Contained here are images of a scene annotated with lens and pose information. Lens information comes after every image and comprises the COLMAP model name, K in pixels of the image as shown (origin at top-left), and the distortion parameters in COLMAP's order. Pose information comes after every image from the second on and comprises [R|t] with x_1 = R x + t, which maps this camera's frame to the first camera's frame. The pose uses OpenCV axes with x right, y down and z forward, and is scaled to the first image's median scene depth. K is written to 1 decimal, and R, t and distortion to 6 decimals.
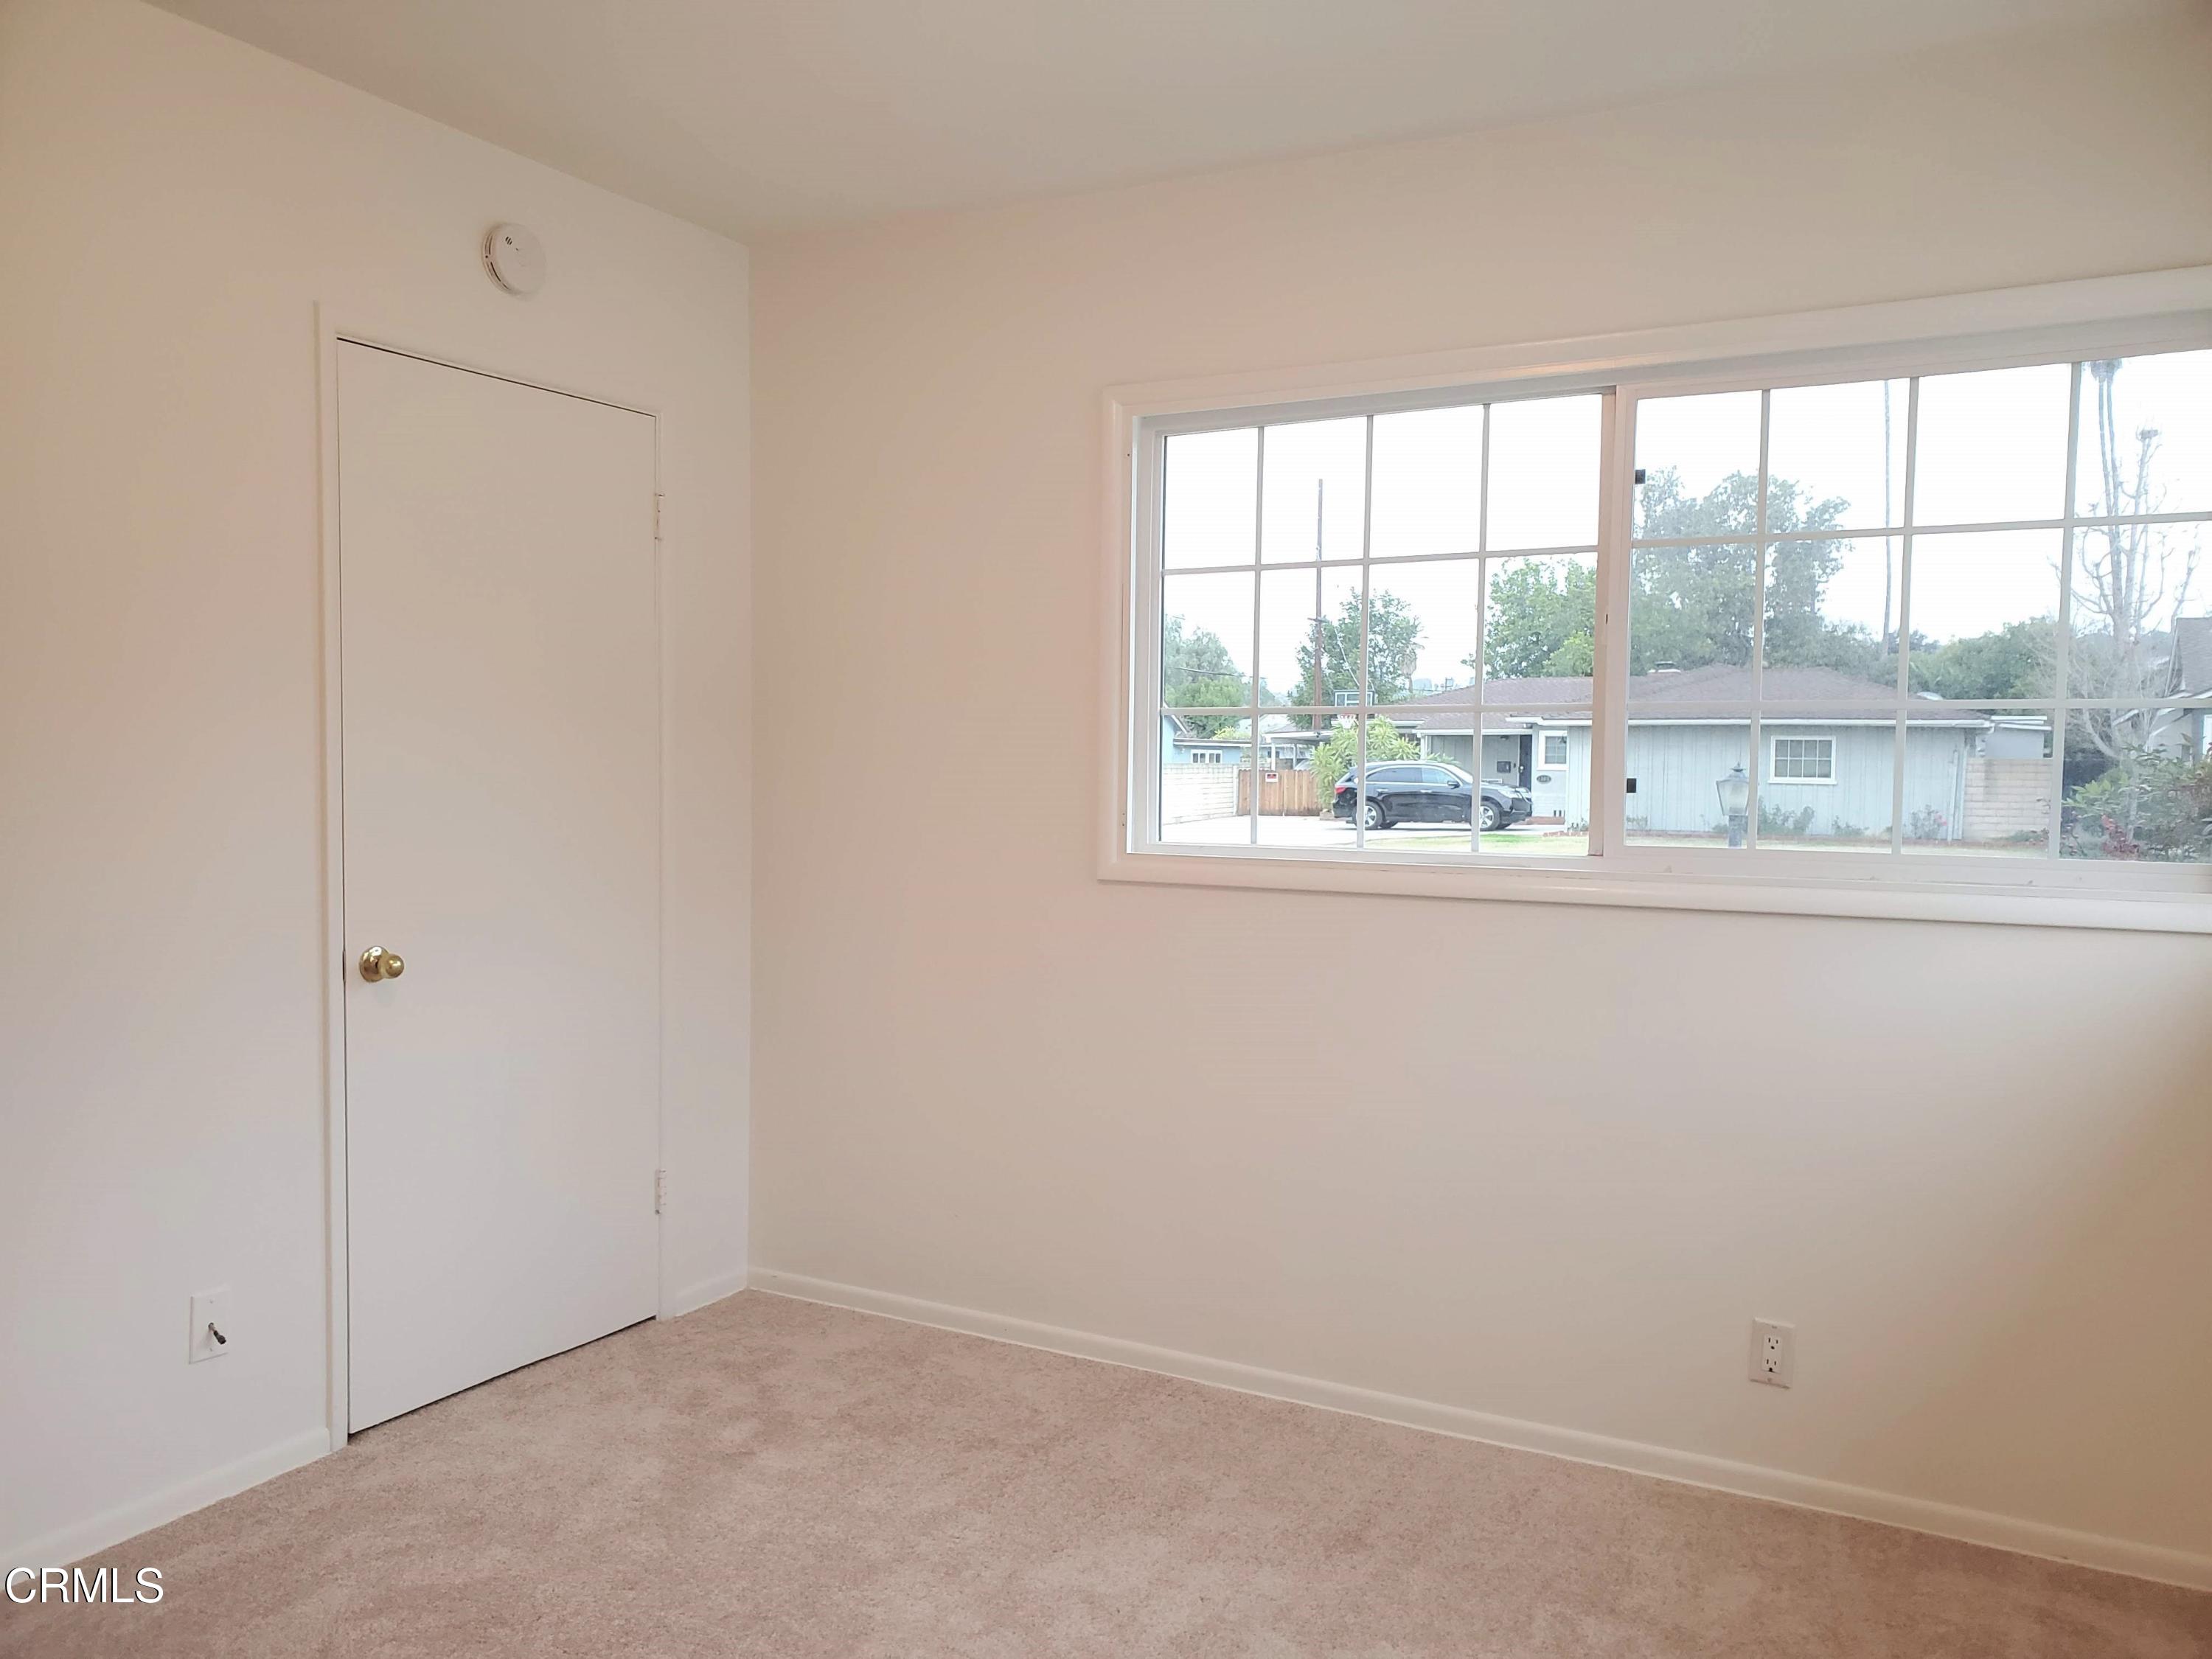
lens RADIAL K [[1698.7, 0, 1114.5], [0, 1698.7, 836.9], [0, 0, 1]] dist [0.028272, -0.003744]
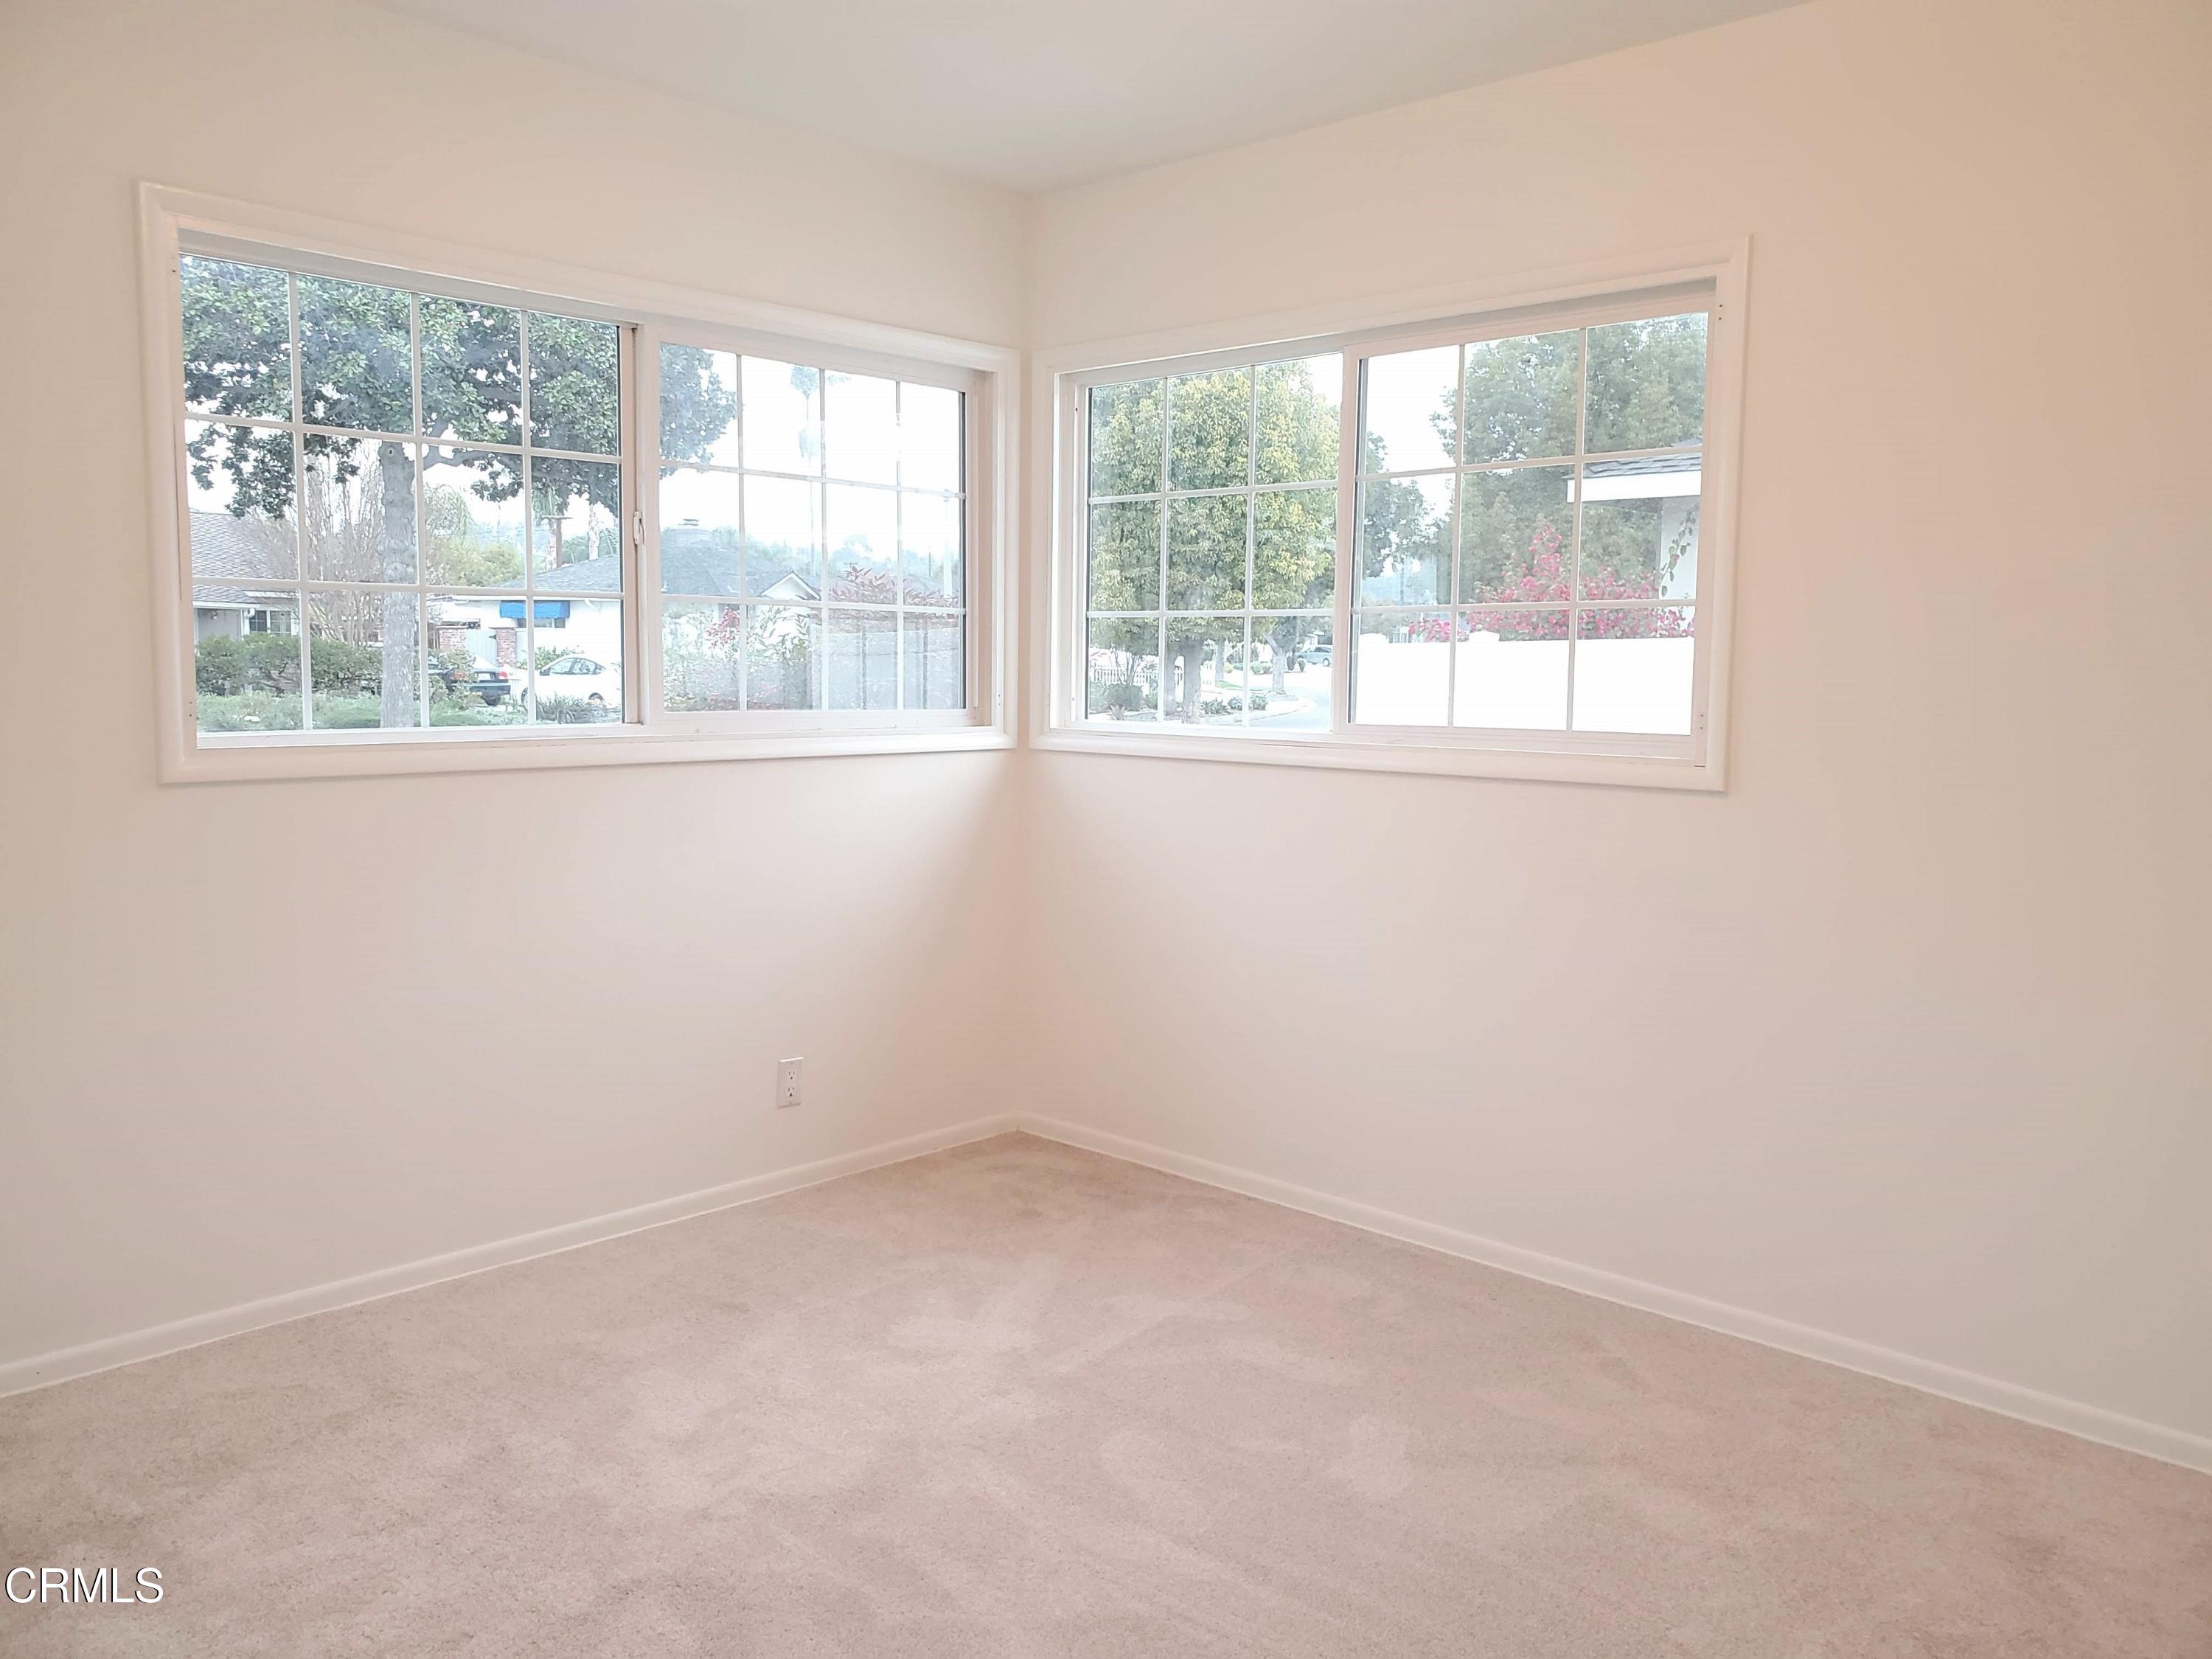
lens RADIAL K [[1698.7, 0, 1114.5], [0, 1698.7, 836.9], [0, 0, 1]] dist [0.028272, -0.003744]
pose [[0.247860, -0.103468, 0.963255, -0.831717], [0.024211, 0.994631, 0.100609, -0.021812], [-0.968493, -0.001615, 0.249034, 0.415850]]
